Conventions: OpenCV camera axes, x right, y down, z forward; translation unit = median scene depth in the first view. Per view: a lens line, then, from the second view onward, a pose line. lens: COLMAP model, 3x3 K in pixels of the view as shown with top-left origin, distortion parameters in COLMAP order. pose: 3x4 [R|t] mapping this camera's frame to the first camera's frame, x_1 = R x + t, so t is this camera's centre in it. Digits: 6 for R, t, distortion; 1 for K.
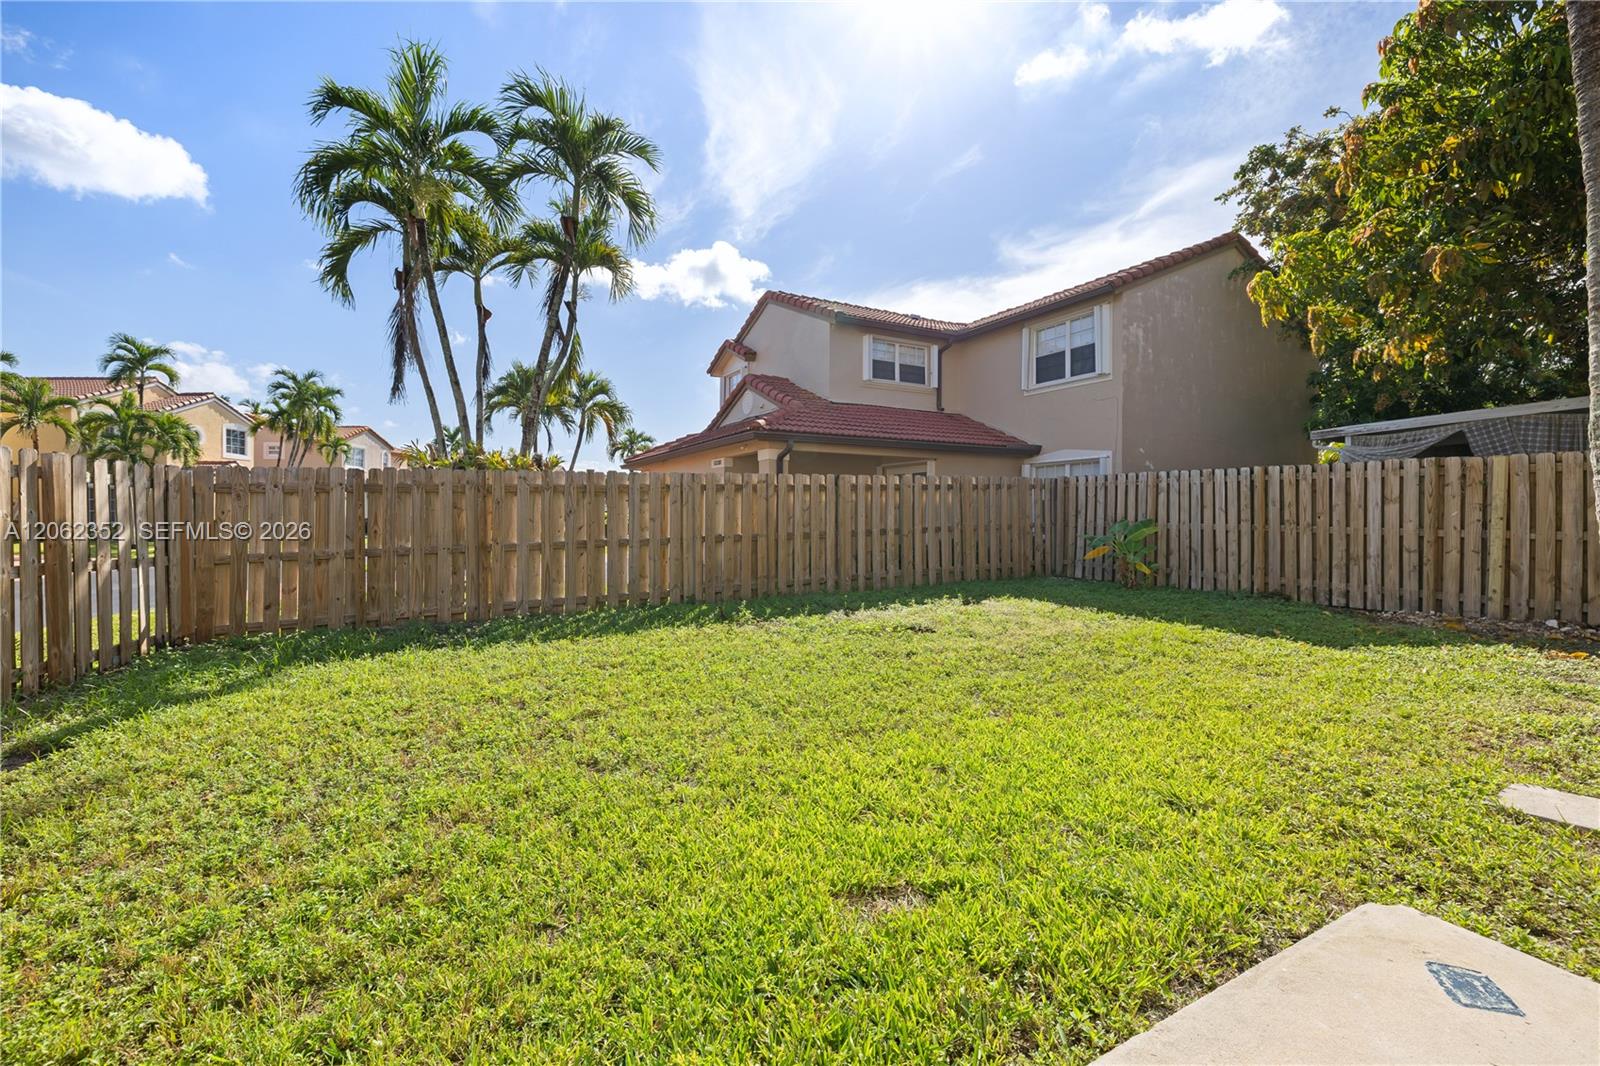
lens RADIAL K [[686.1, 0, 789.3], [0, 686.1, 524.9], [0, 0, 1]] dist [-0.021027, 0.000096]
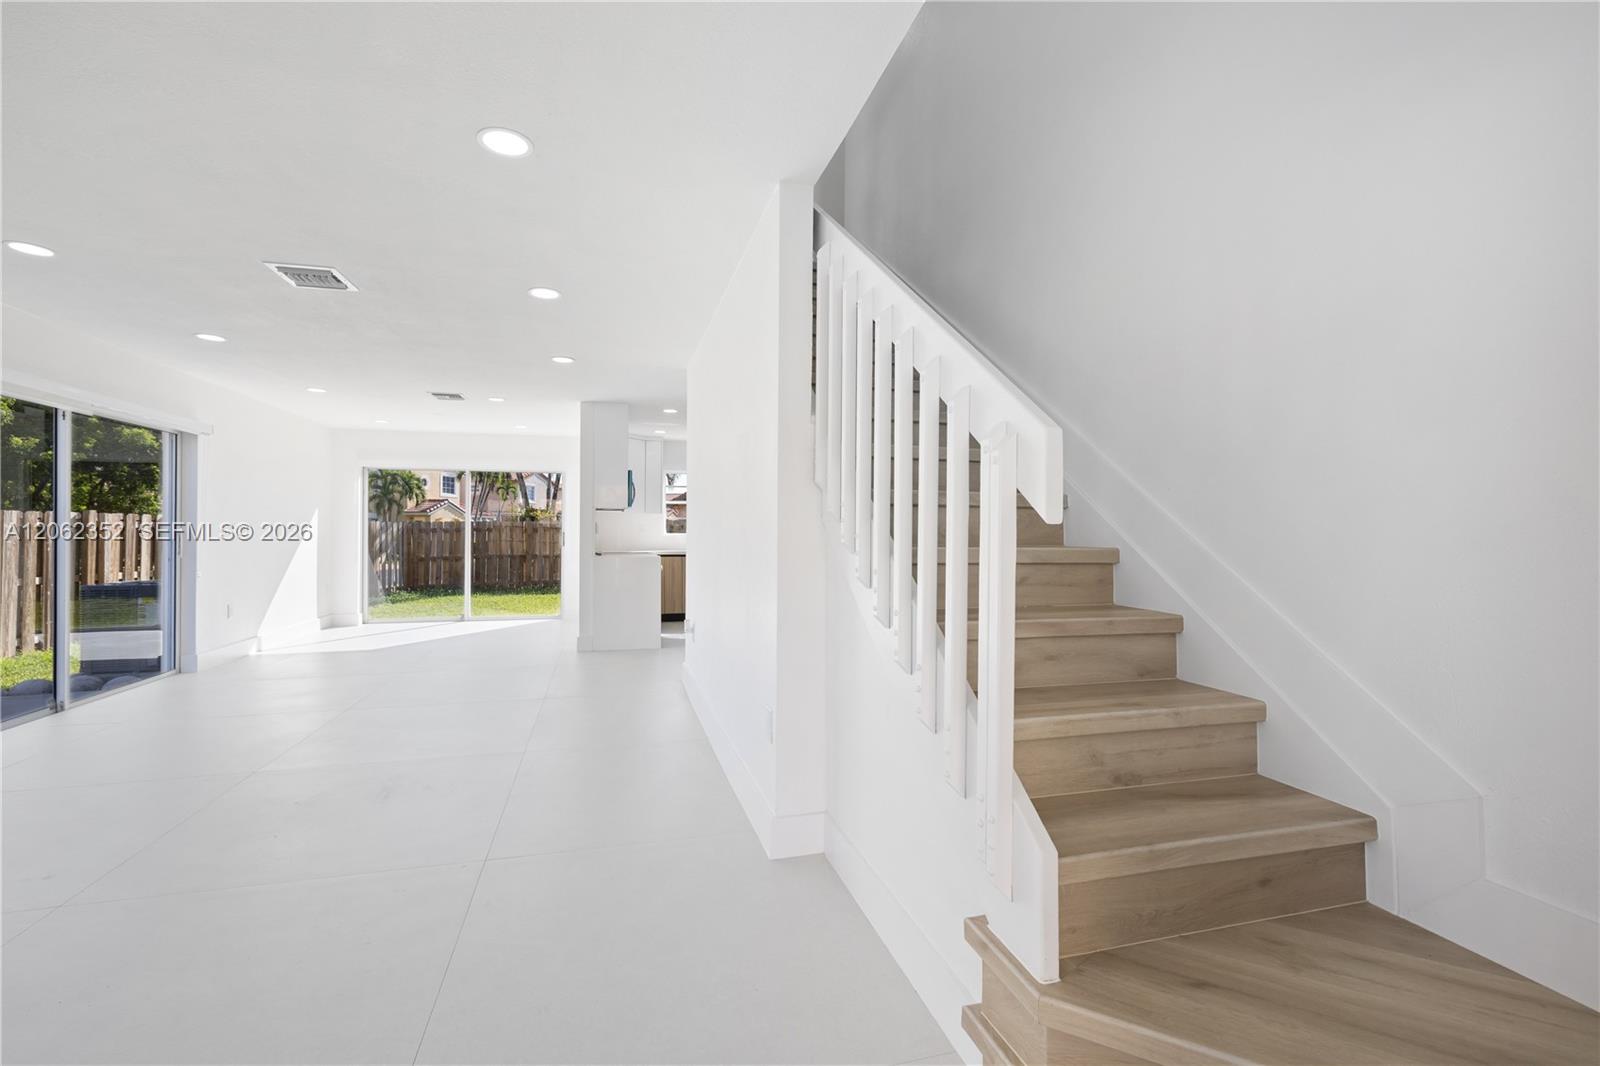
lens RADIAL K [[686.1, 0, 792.4], [0, 686.1, 536.9], [0, 0, 1]] dist [-0.021027, 0.000096]
pose [[0.972777, 0.012352, -0.231414, 0.345433], [-0.015806, 0.999790, -0.013078, -0.005462], [0.231204, 0.016379, 0.972767, -0.364126]]
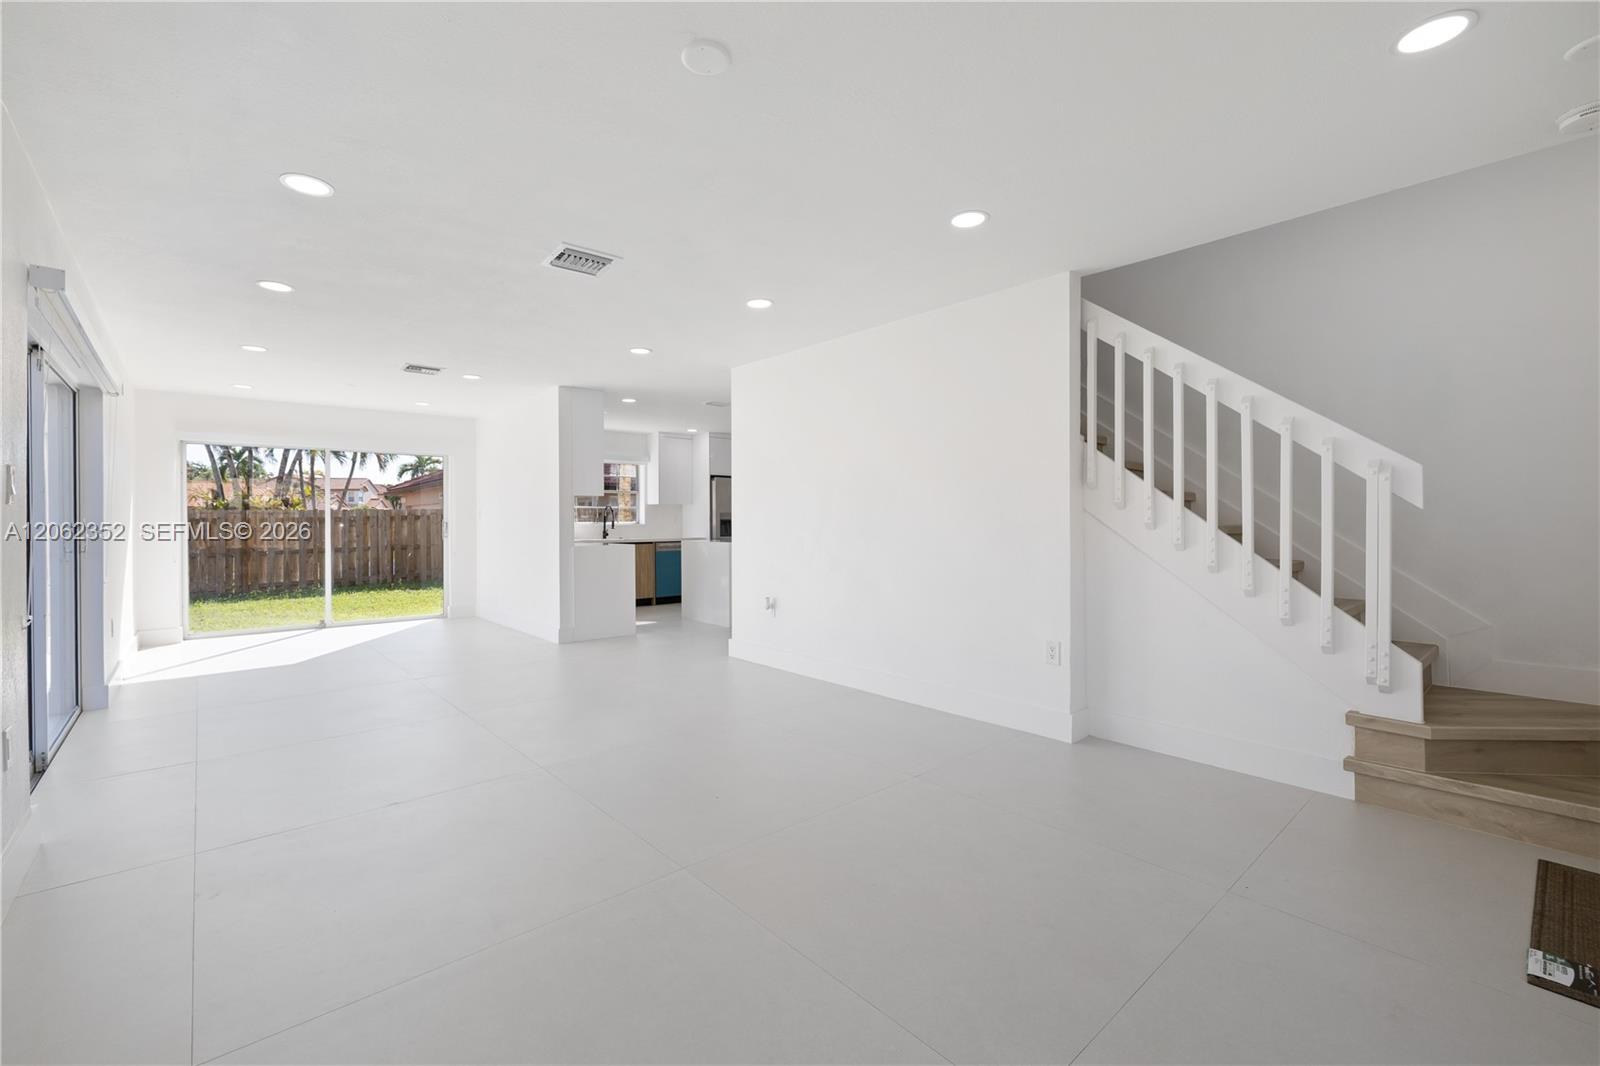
lens RADIAL K [[686.1, 0, 794.4], [0, 686.1, 524.5], [0, 0, 1]] dist [-0.021027, 0.000096]
pose [[0.974792, -0.000437, 0.223115, 0.213420], [0.004076, 0.999866, -0.015853, -0.002841], [-0.223078, 0.016362, 0.974663, -0.401979]]
